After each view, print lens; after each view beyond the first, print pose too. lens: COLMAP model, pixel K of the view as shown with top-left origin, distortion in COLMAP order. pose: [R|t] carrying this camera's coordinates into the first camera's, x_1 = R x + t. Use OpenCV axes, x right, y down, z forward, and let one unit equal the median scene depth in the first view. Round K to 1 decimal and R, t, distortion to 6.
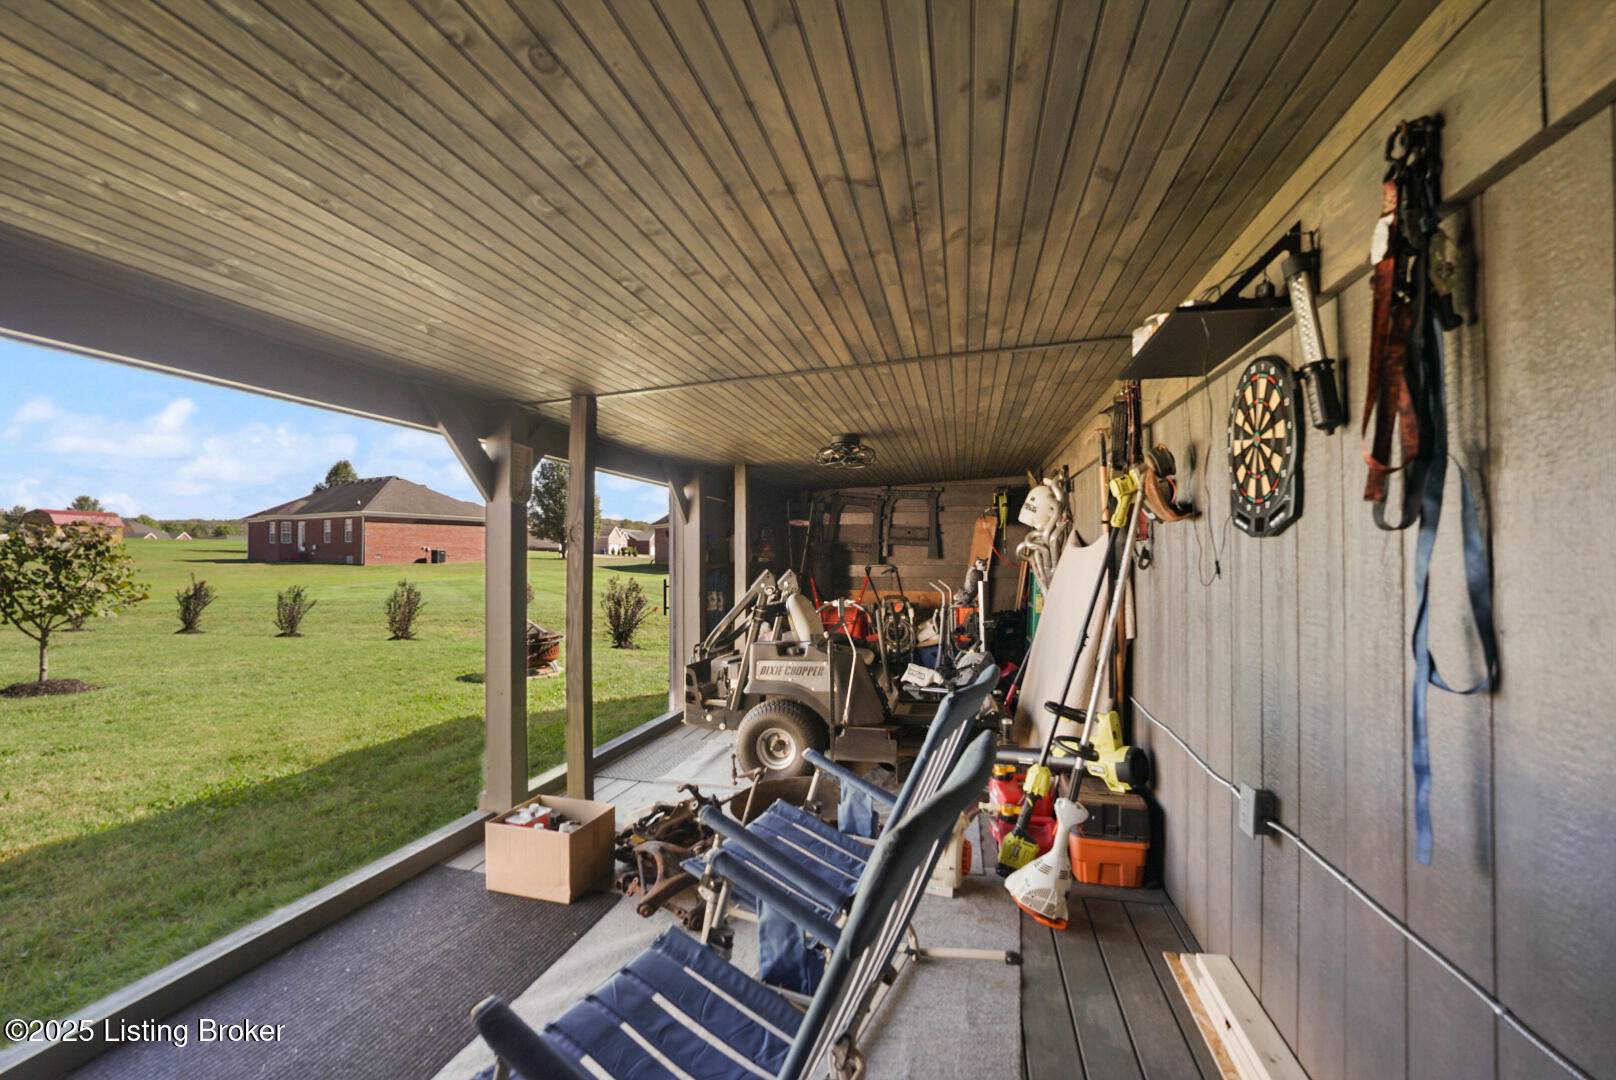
lens RADIAL K [[662.2, 0, 809.9], [0, 662.2, 548.1], [0, 0, 1]] dist [-0.021911, 0.001094]
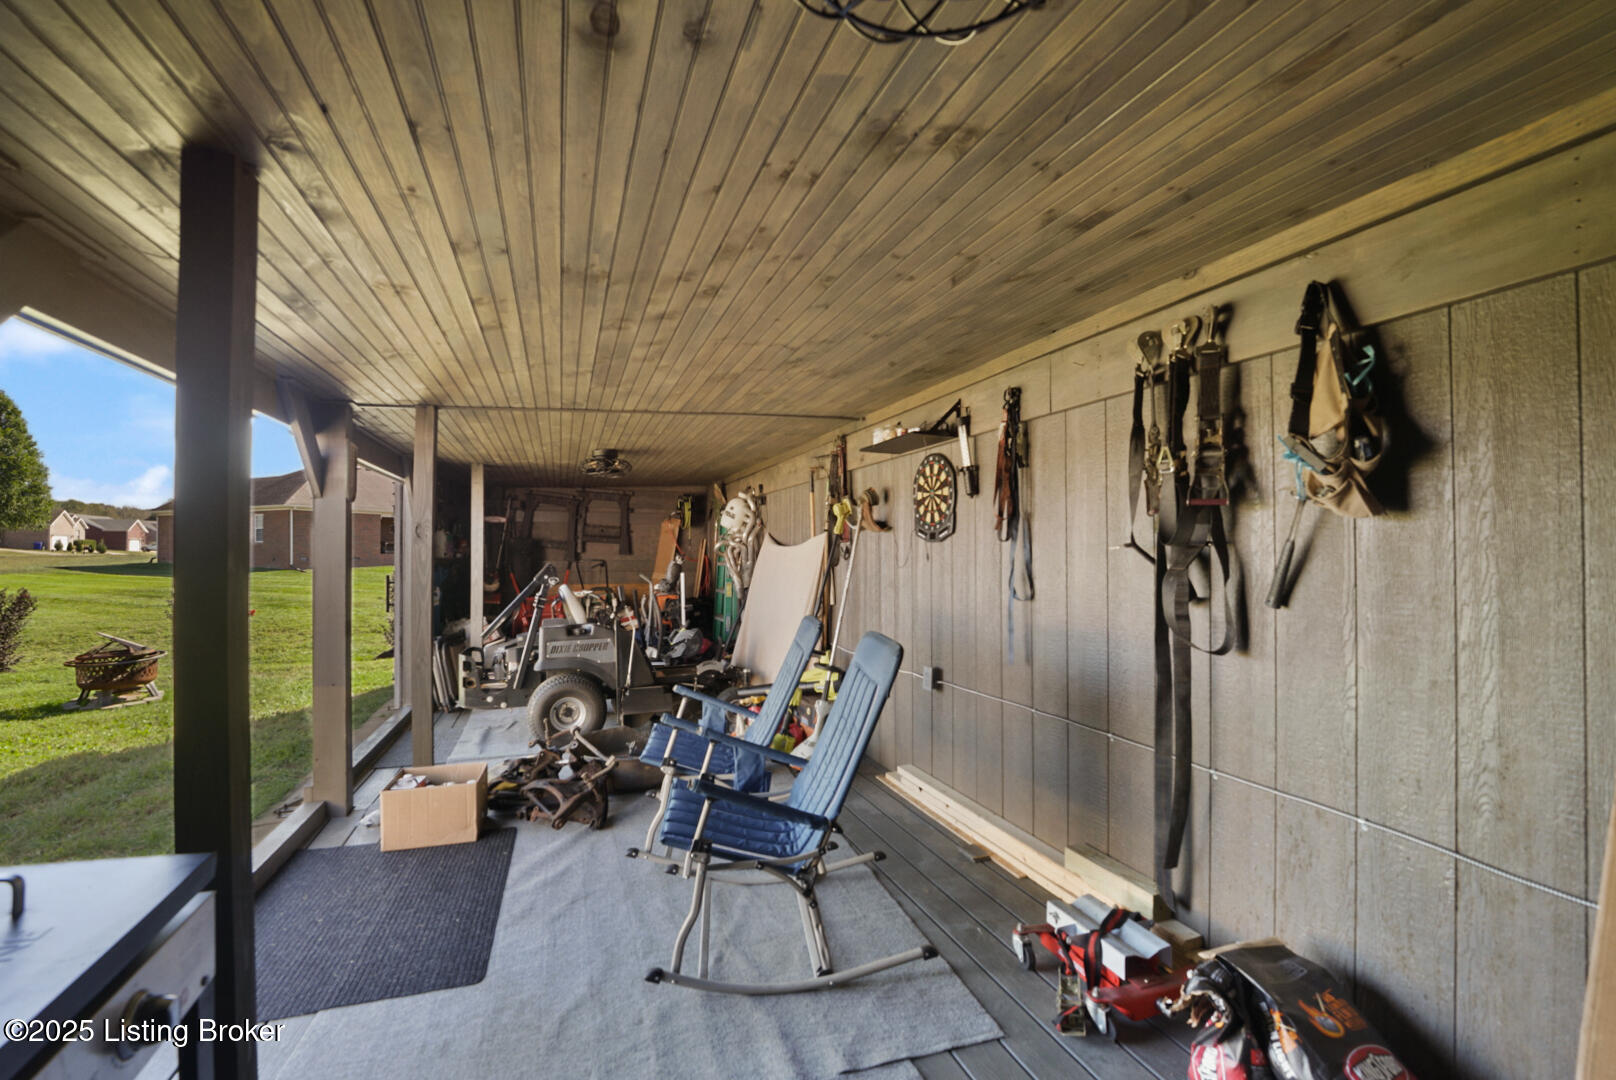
lens RADIAL K [[662.2, 0, 809.9], [0, 662.2, 548.1], [0, 0, 1]] dist [-0.021911, 0.001094]
pose [[0.830198, 0.004085, 0.557453, -0.484738], [-0.006970, 0.999971, 0.003053, -0.001512], [-0.557425, -0.006420, 0.830203, -0.304871]]
